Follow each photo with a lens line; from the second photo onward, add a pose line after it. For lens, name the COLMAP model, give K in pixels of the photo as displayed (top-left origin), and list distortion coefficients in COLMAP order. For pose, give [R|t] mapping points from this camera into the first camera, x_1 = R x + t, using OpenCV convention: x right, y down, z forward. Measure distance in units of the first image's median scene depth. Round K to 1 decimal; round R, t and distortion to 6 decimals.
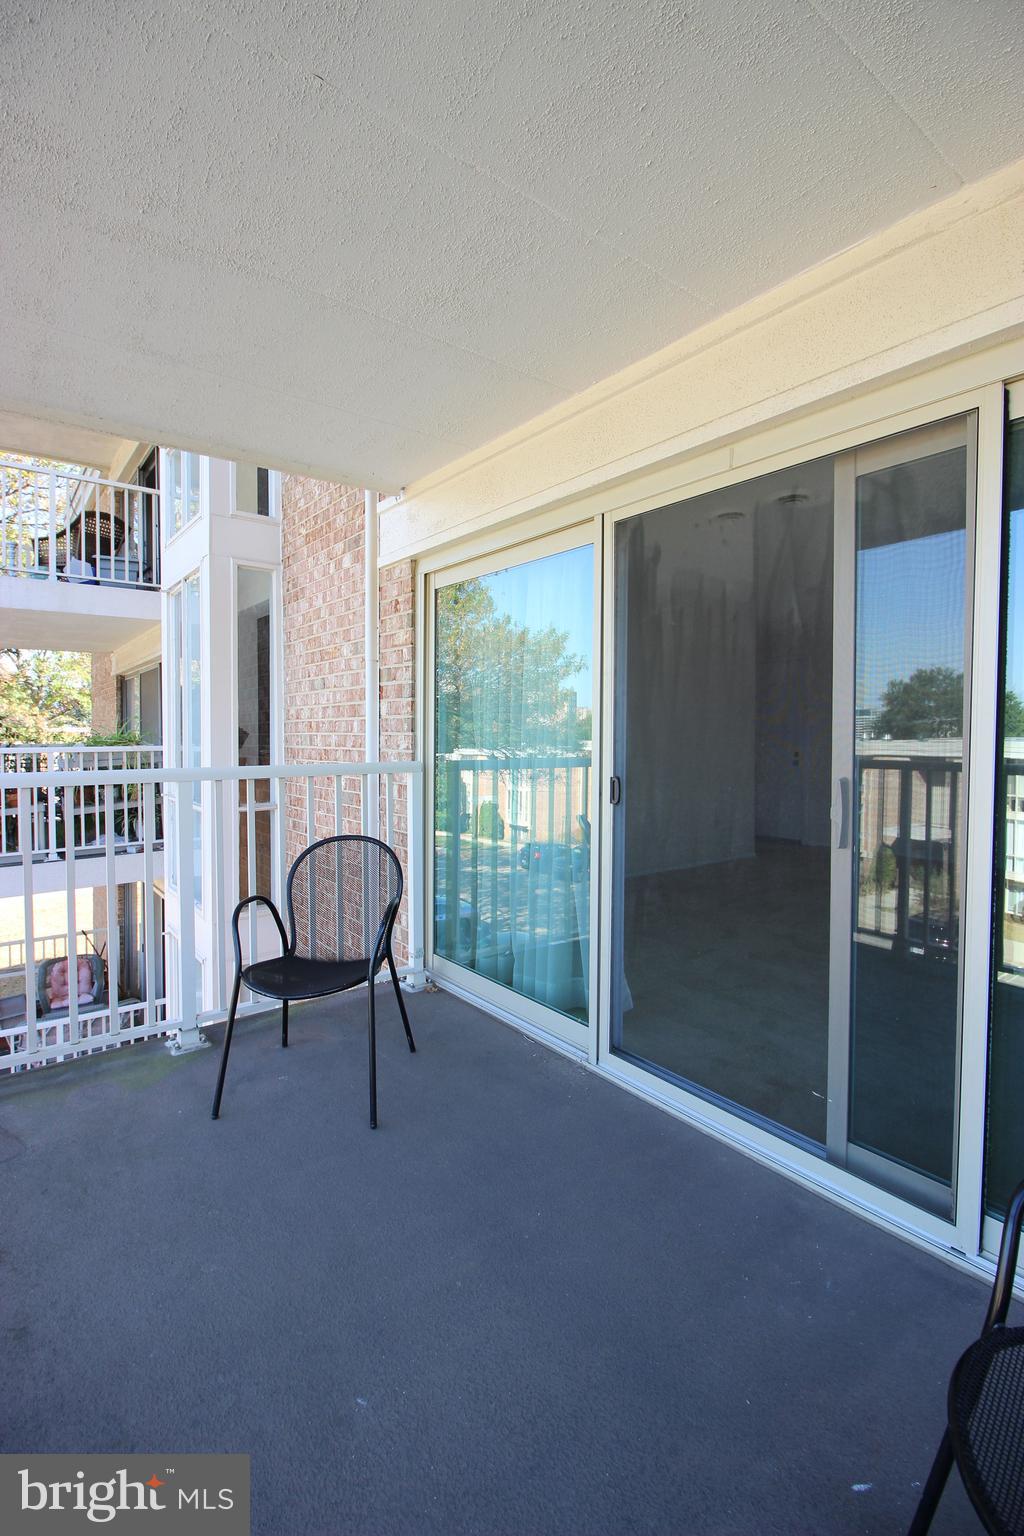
lens RADIAL K [[730.1, 0, 503.6], [0, 730.1, 762.4], [0, 0, 1]] dist [0.001690, -0.012981]
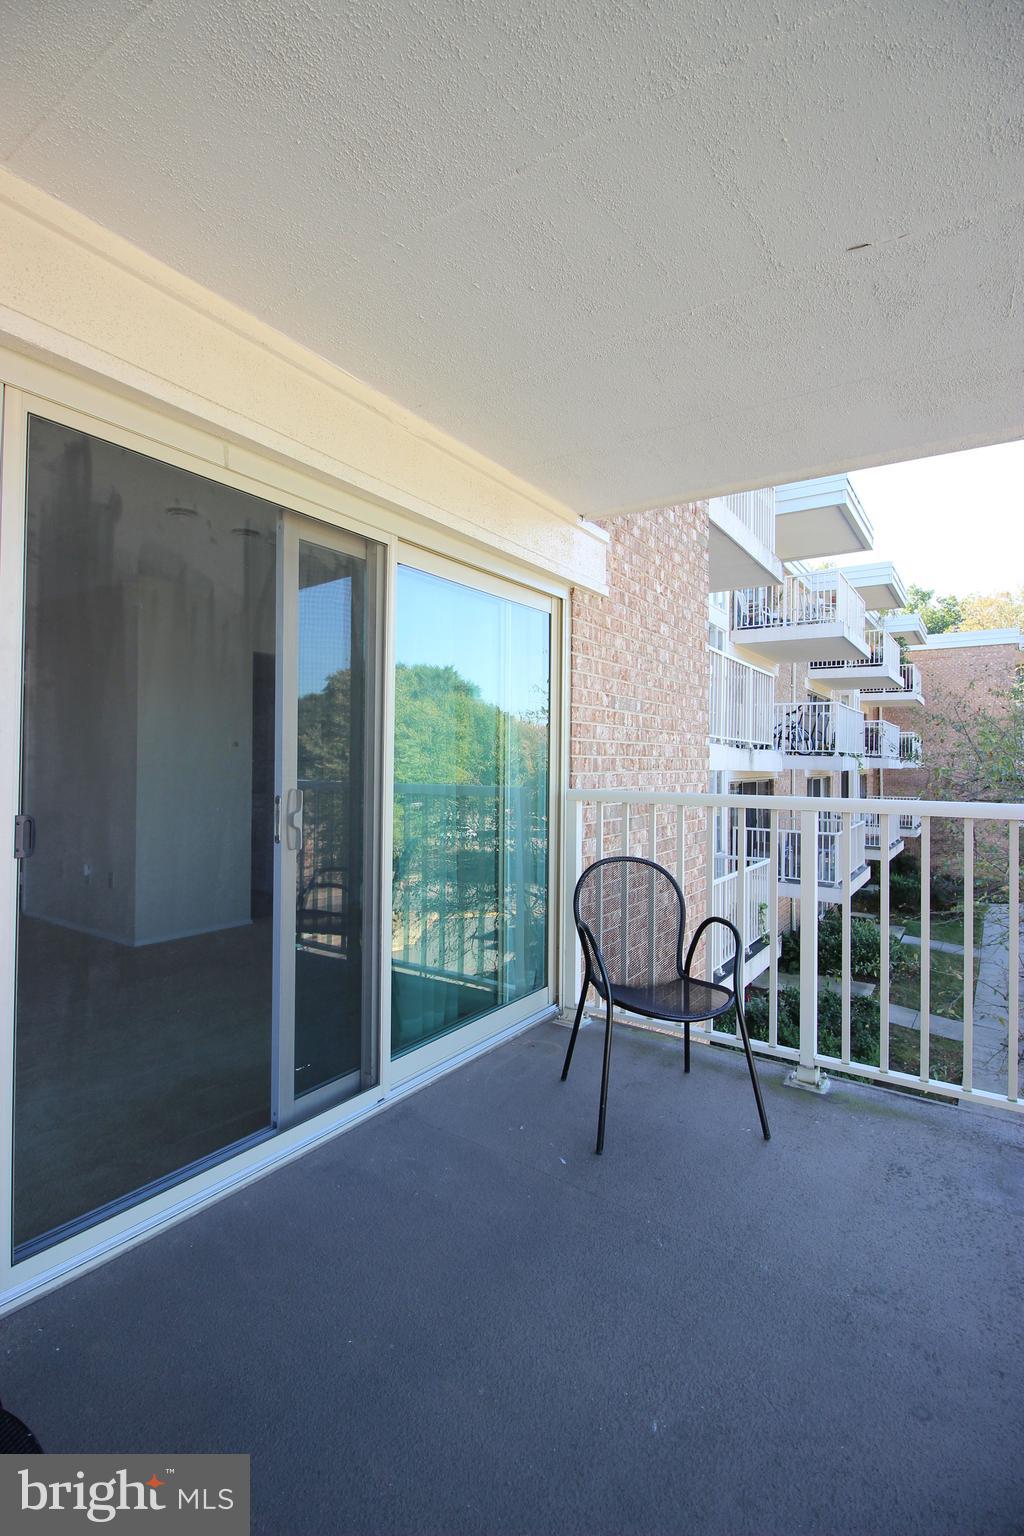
lens RADIAL K [[730.1, 0, 503.6], [0, 730.1, 762.4], [0, 0, 1]] dist [0.001690, -0.012981]
pose [[-0.326873, -0.006887, 0.945043, -0.760579], [0.024497, 0.999576, 0.015758, -0.034195], [-0.944751, 0.028302, -0.326565, 1.073577]]
